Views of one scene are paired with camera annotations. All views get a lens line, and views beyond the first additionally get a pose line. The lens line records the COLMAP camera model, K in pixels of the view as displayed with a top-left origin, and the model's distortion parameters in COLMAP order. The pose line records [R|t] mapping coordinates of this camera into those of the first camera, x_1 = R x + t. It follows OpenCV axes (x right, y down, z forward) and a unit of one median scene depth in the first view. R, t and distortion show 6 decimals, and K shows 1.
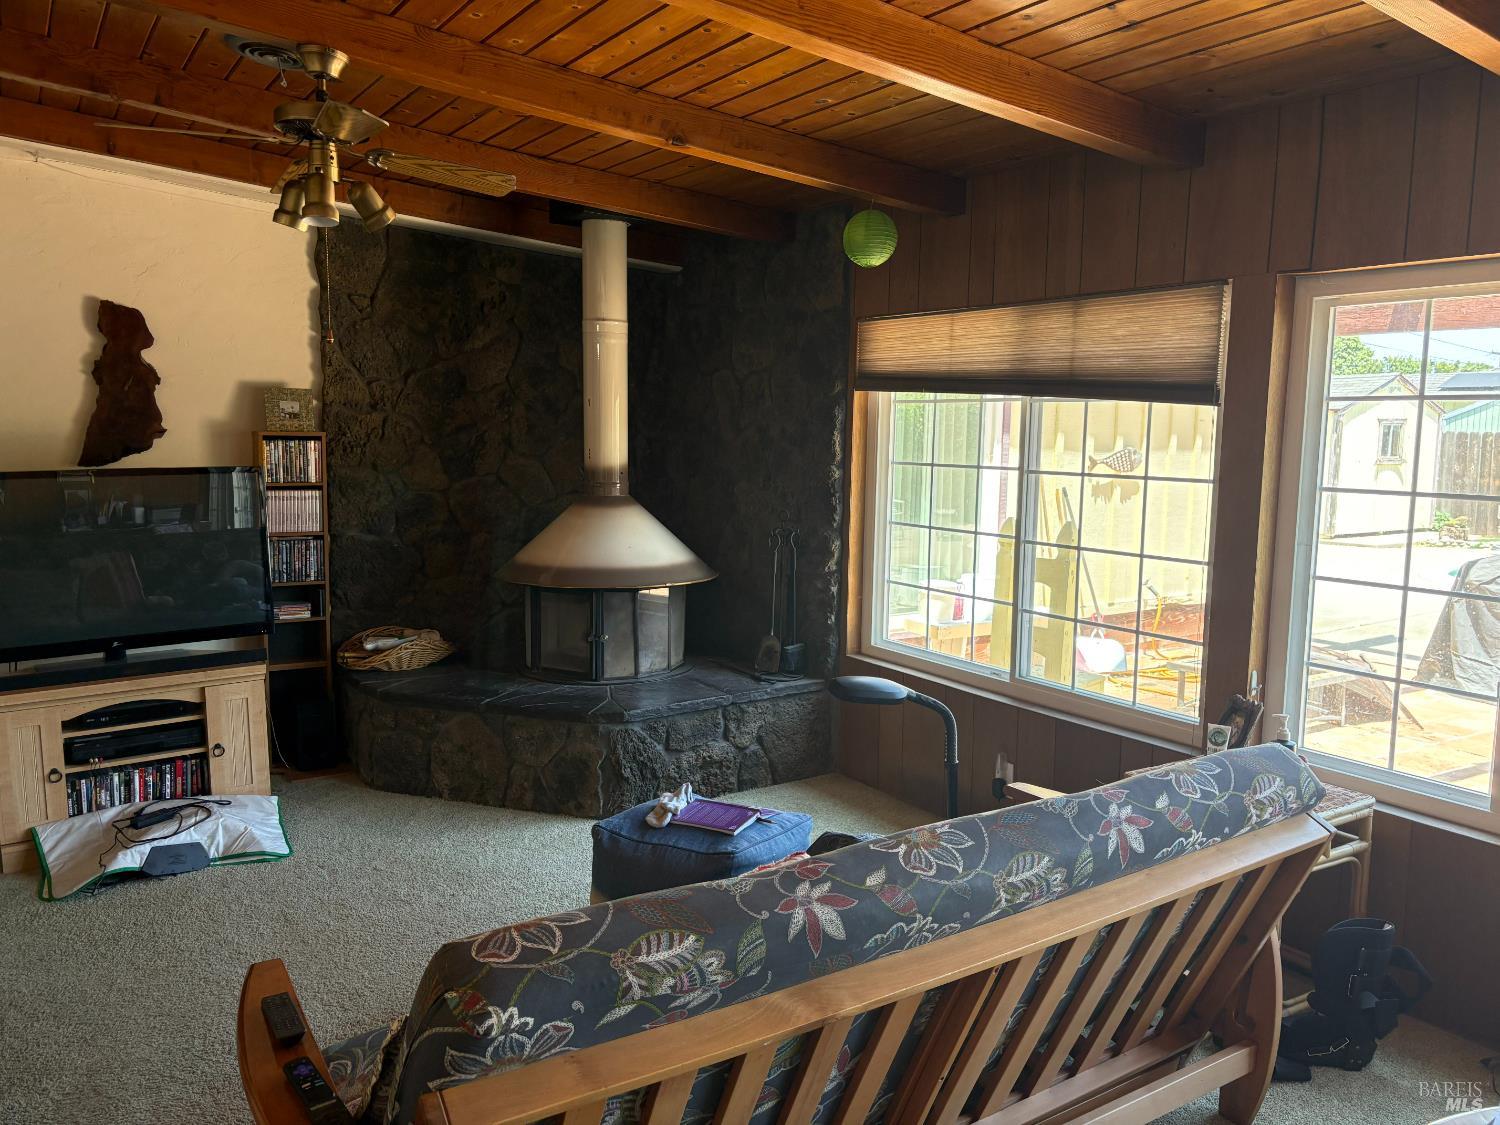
lens RADIAL K [[1132.3, 0, 746.1], [0, 1132.3, 561.3], [0, 0, 1]] dist [0.051279, -0.050552]
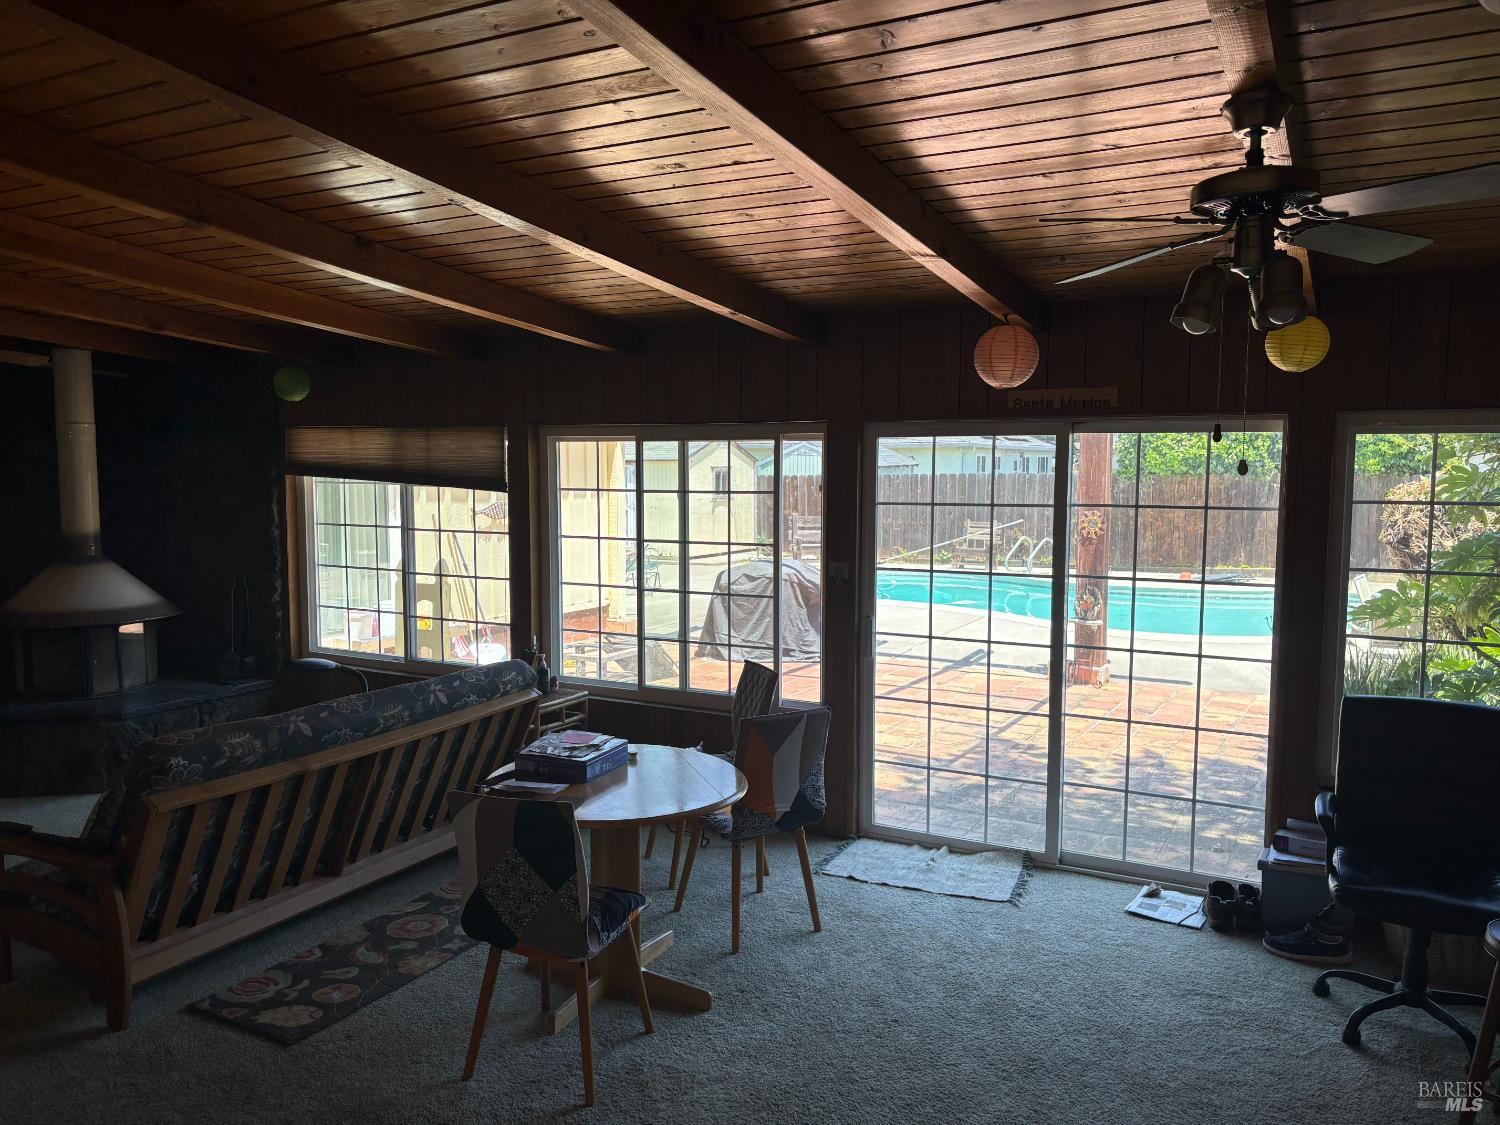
lens RADIAL K [[1132.3, 0, 740.5], [0, 1132.3, 587.7], [0, 0, 1]] dist [0.051279, -0.050552]
pose [[0.883914, -0.060154, 0.463765, -0.079476], [0.063820, 0.997931, 0.007802, 0.019344], [-0.463274, 0.022701, 0.885924, -0.589650]]
